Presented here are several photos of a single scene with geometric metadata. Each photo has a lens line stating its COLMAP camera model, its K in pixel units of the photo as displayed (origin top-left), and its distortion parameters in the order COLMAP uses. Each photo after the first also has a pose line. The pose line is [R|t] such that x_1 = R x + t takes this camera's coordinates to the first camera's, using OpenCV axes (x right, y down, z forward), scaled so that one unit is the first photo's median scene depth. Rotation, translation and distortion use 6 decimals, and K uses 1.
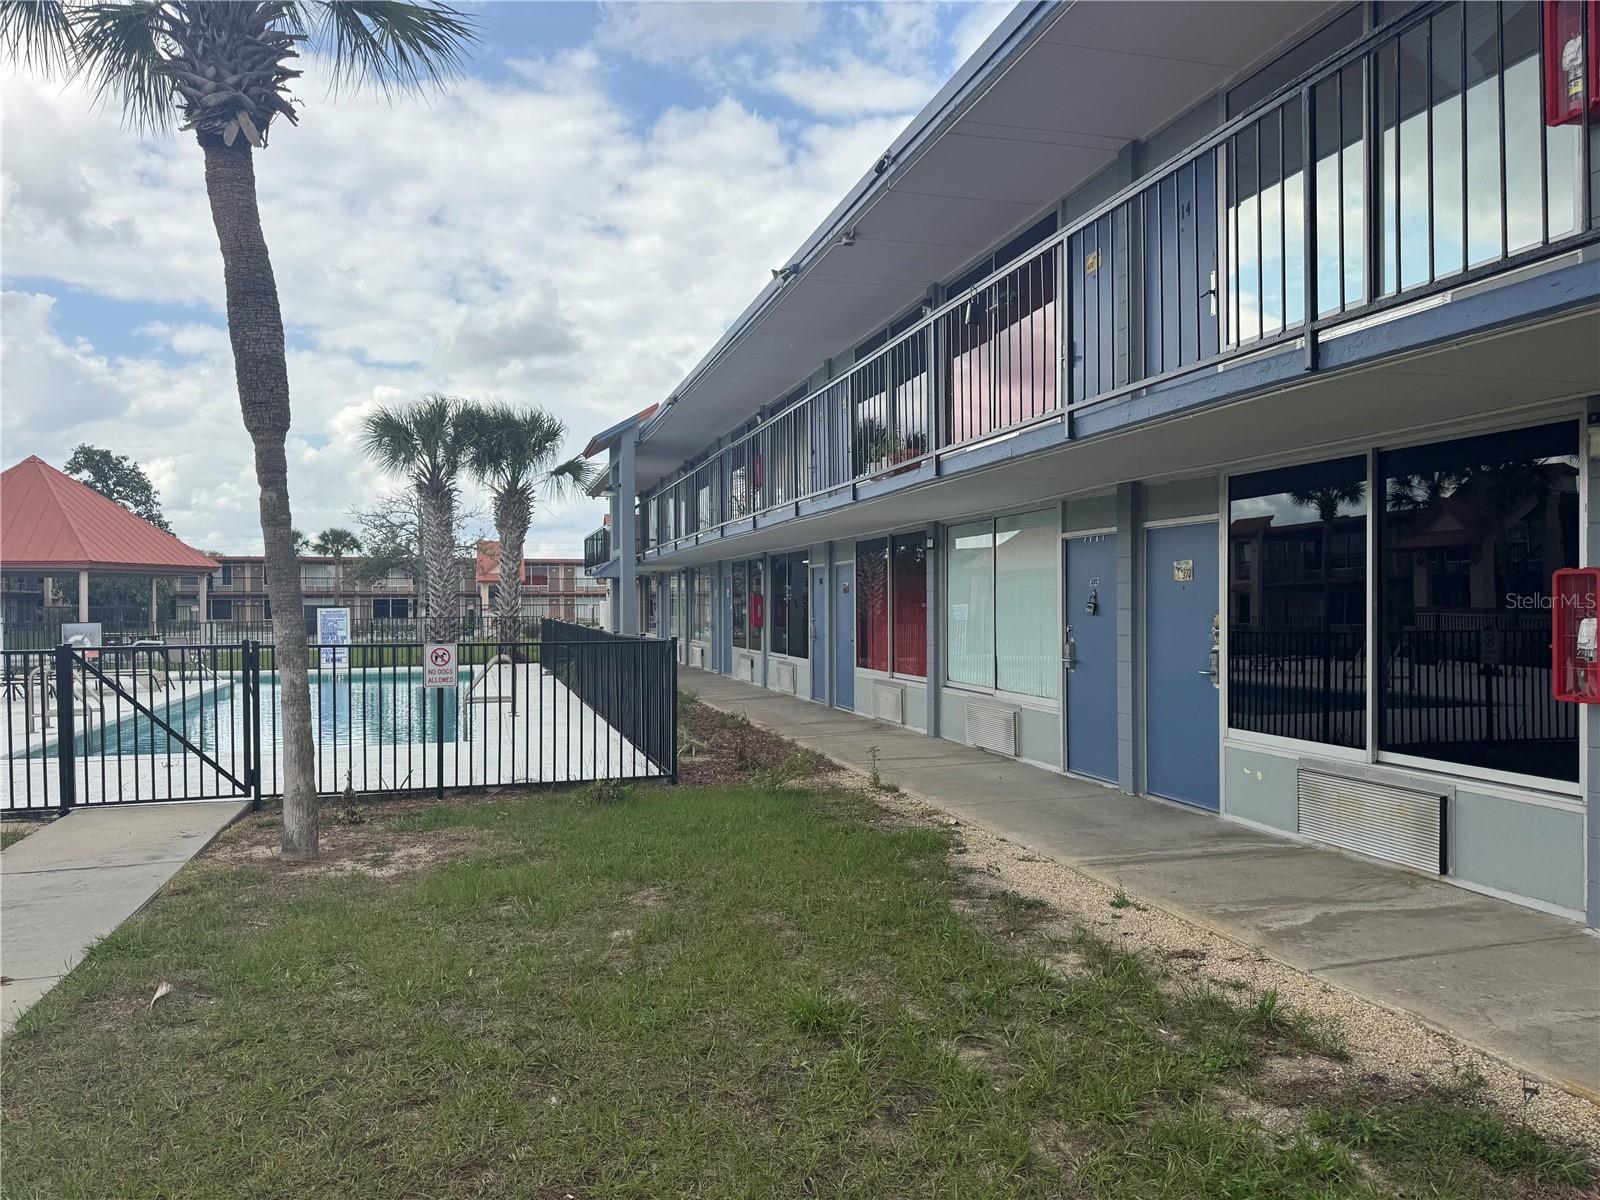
lens RADIAL K [[1133.7, 0, 797.0], [0, 1133.7, 598.3], [0, 0, 1]] dist [0.027163, -0.020437]
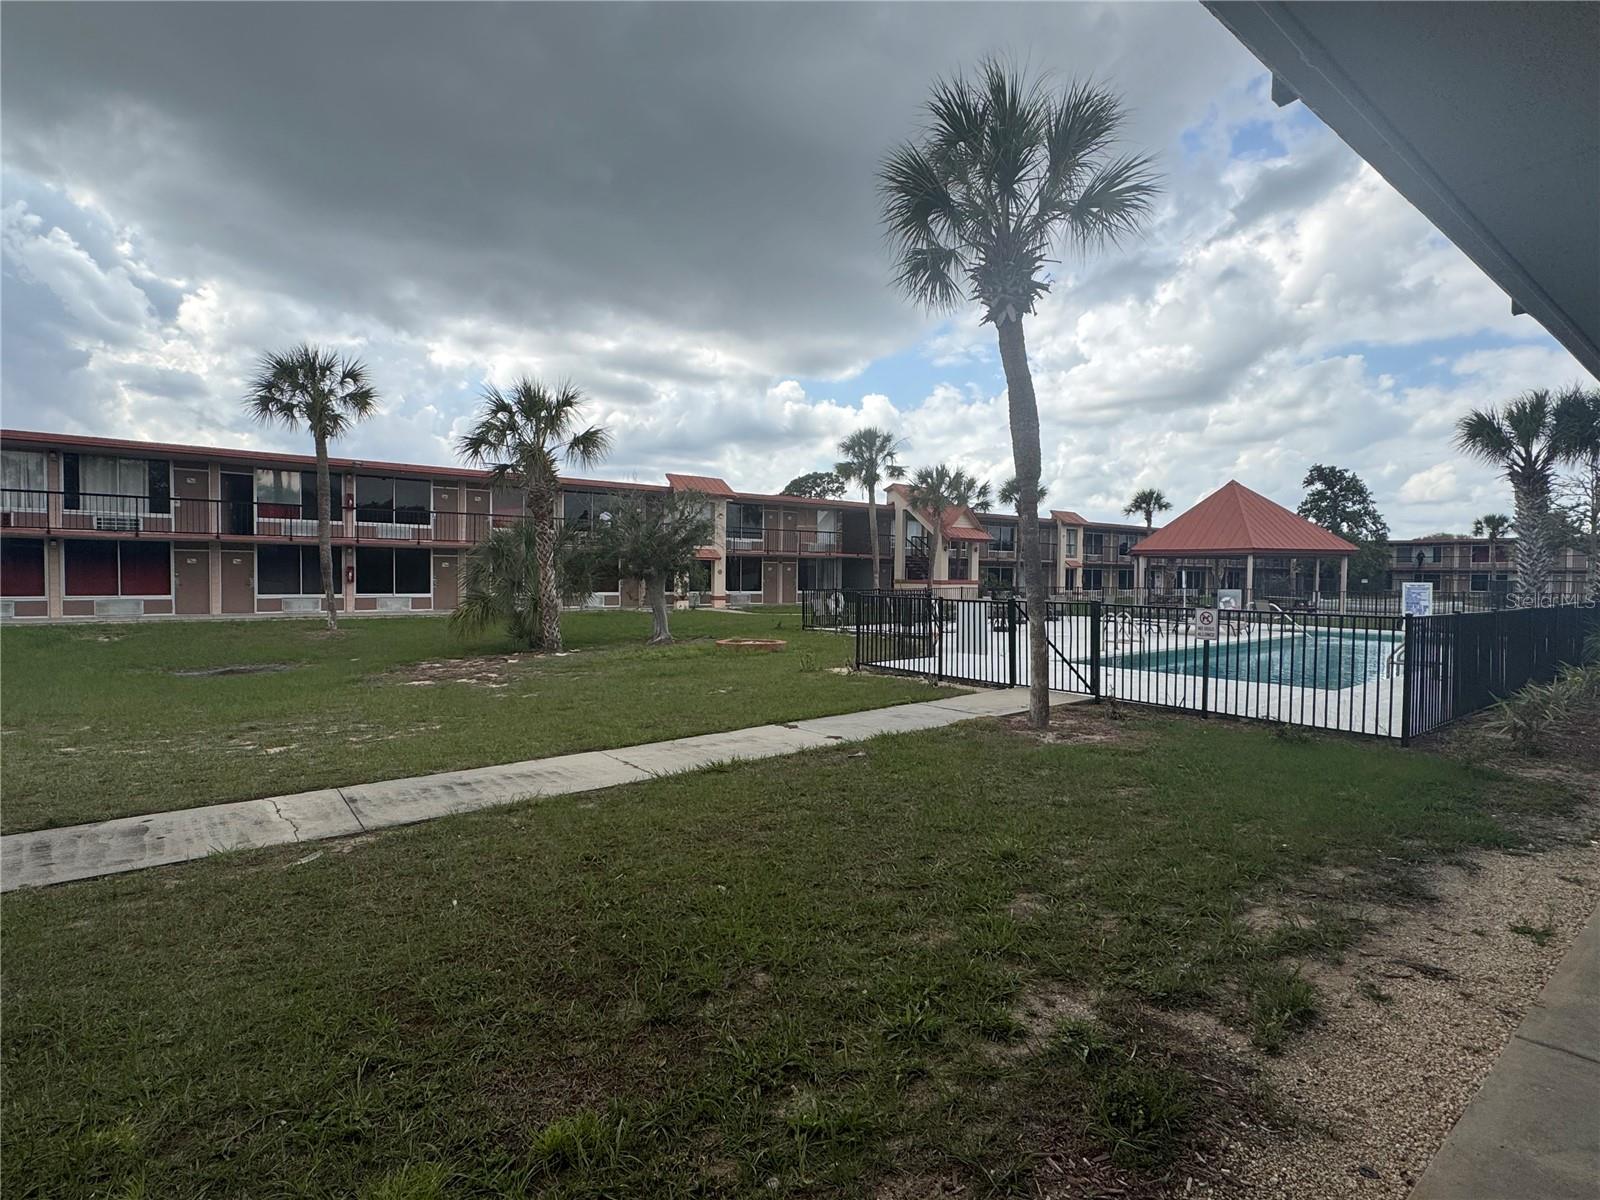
lens RADIAL K [[805.7, 0, 790.0], [0, 805.7, 578.2], [0, 0, 1]] dist [-0.006663, 0.000426]
pose [[0.367291, 0.012715, -0.930019, 0.561599], [-0.005633, 0.999919, 0.011446, -0.008271], [0.930089, 0.001035, 0.367332, 0.207358]]
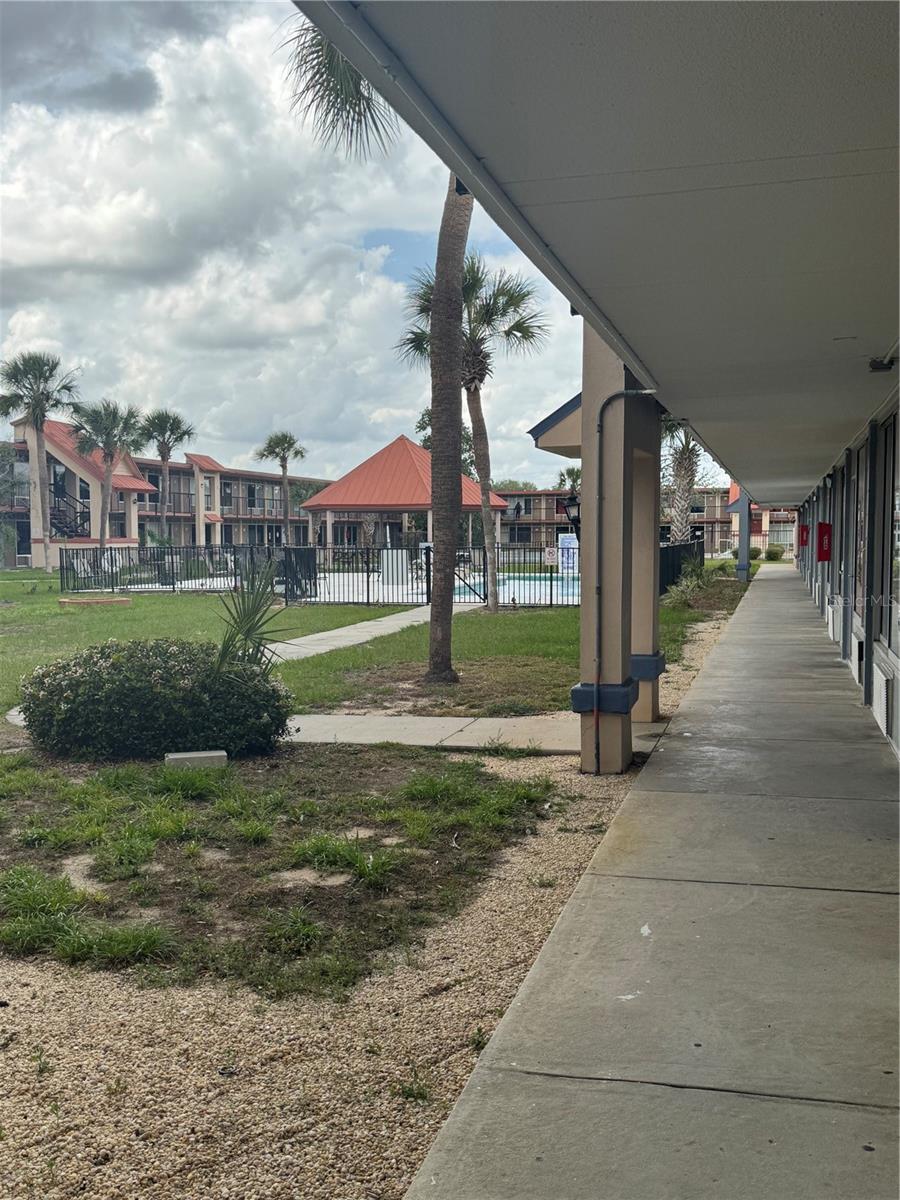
lens RADIAL K [[1279.4, 0, 452.1], [0, 1279.4, 599.9], [0, 0, 1]] dist [0.073510, 0.000000]
pose [[0.858720, 0.028830, -0.511633, 1.294362], [0.001839, 0.998236, 0.059336, -0.020717], [0.512442, -0.051894, 0.857153, -2.116844]]
